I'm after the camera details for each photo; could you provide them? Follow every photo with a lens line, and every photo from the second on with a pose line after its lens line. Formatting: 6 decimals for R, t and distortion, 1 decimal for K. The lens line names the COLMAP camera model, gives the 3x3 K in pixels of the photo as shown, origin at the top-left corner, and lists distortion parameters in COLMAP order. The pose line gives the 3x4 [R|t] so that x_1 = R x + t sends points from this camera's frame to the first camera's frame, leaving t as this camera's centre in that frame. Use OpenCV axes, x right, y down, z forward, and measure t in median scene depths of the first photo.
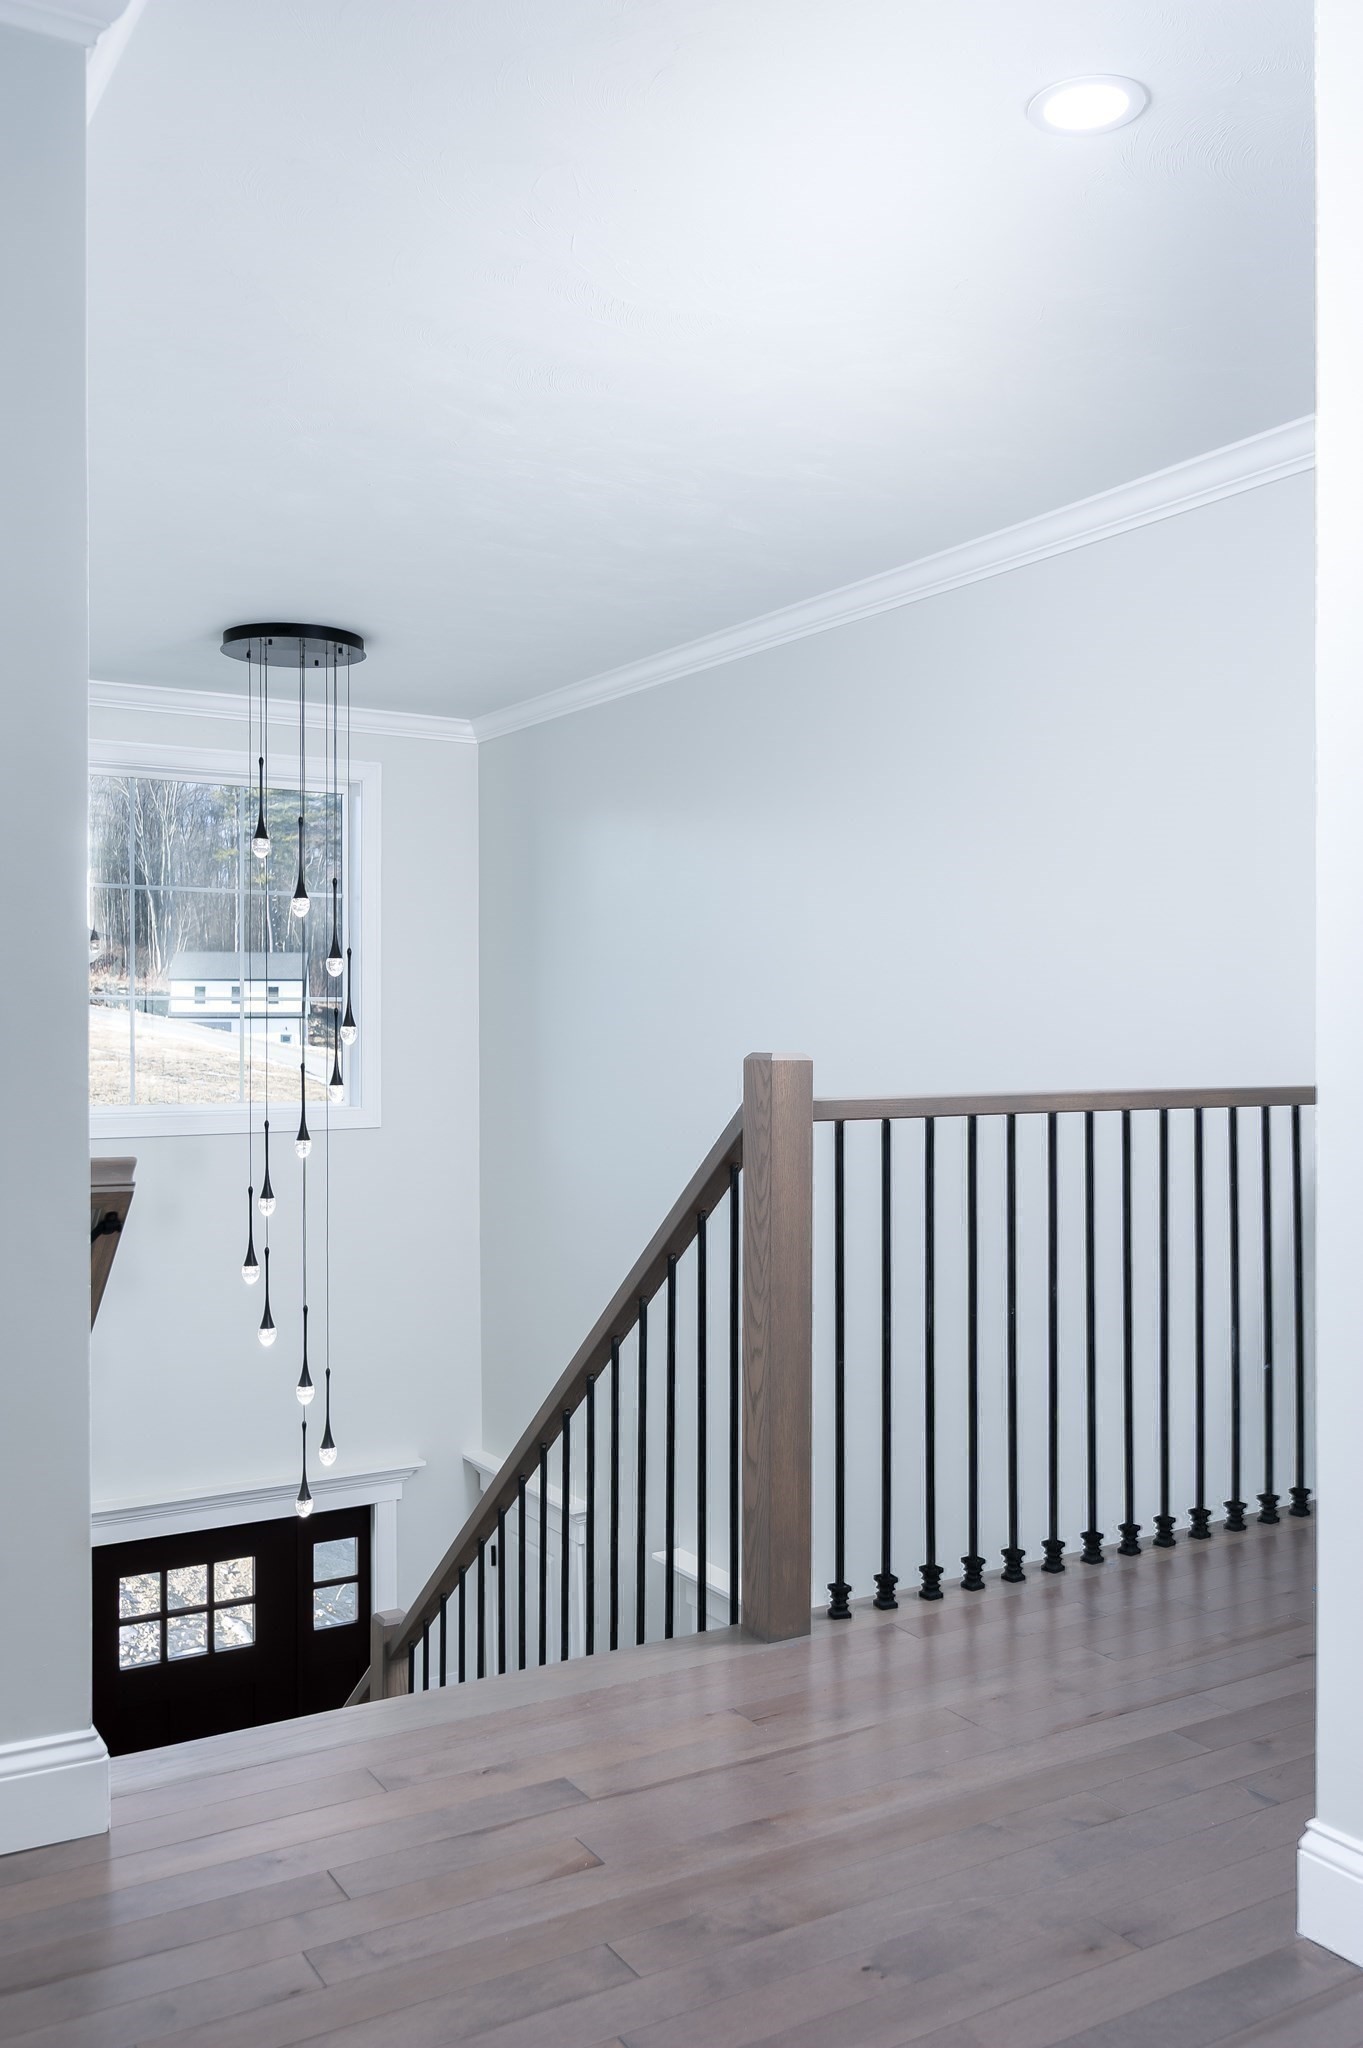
lens RADIAL K [[1745.0, 0, 689.3], [0, 1745.0, 1020.4], [0, 0, 1]] dist [-0.017927, -0.008011]
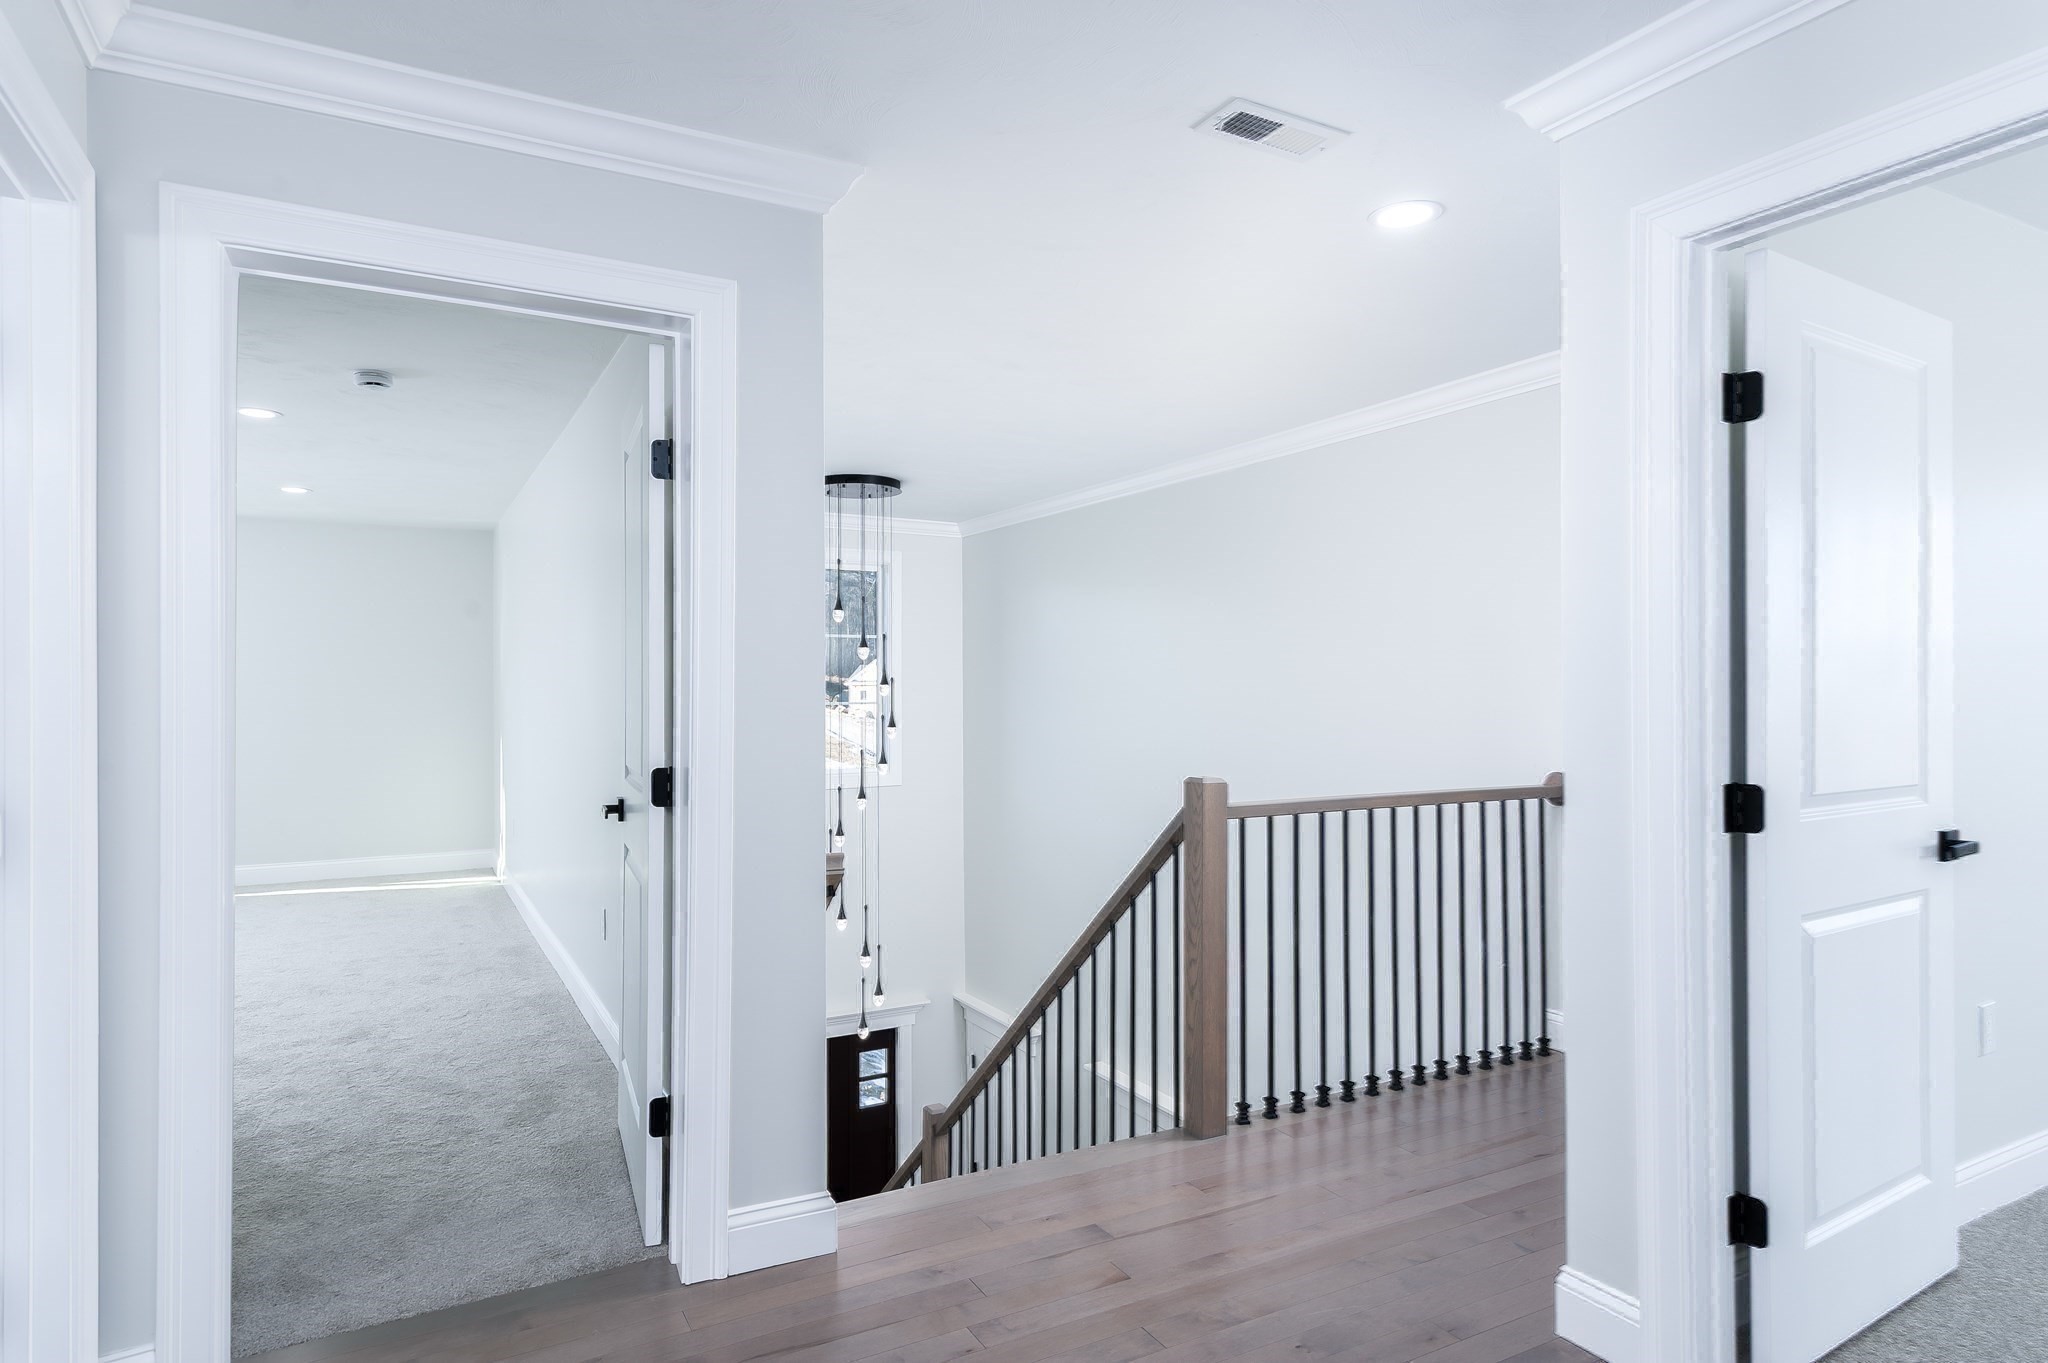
lens RADIAL K [[1156.6, 0, 1013.1], [0, 1156.6, 689.0], [0, 0, 1]] dist [-0.005215, -0.001340]
pose [[0.998378, -0.001613, -0.056917, -0.065163], [0.001124, 0.999962, -0.008611, -0.052923], [0.056929, 0.008533, 0.998342, -0.090645]]
